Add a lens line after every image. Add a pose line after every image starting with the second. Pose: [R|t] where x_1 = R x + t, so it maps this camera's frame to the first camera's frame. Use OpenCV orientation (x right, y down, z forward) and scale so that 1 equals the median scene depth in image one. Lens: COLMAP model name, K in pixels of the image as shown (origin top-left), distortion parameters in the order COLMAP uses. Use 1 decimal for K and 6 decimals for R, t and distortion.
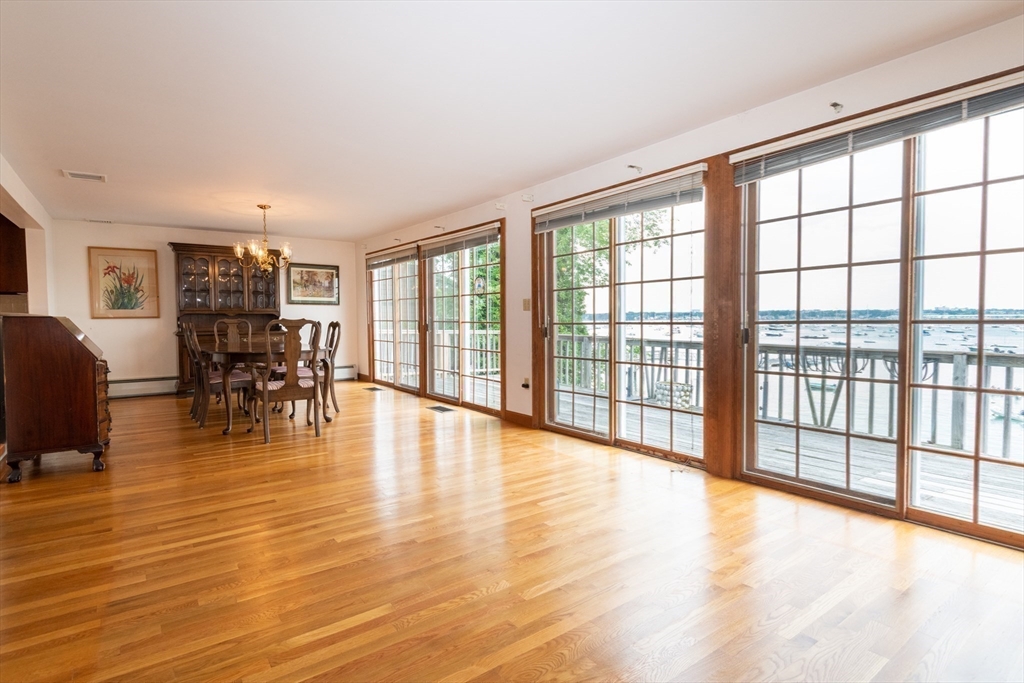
lens RADIAL K [[520.3, 0, 512.0], [0, 520.3, 341.5], [0, 0, 1]] dist [0.002057, 0.000156]
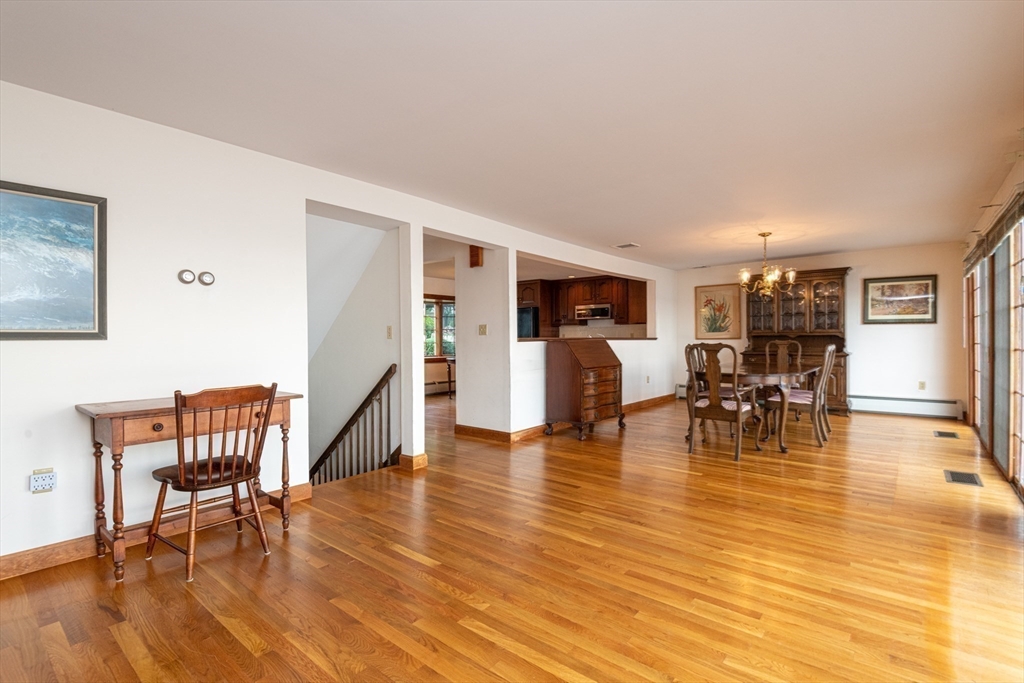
lens RADIAL K [[471.6, 0, 512.0], [0, 471.6, 341.5], [0, 0, 1]] dist [-0.001839, -0.000133]
pose [[0.239751, 0.010465, -0.970778, 0.267793], [-0.040496, 0.999179, 0.000770, -0.019642], [0.969989, 0.039128, 0.239978, 0.237956]]
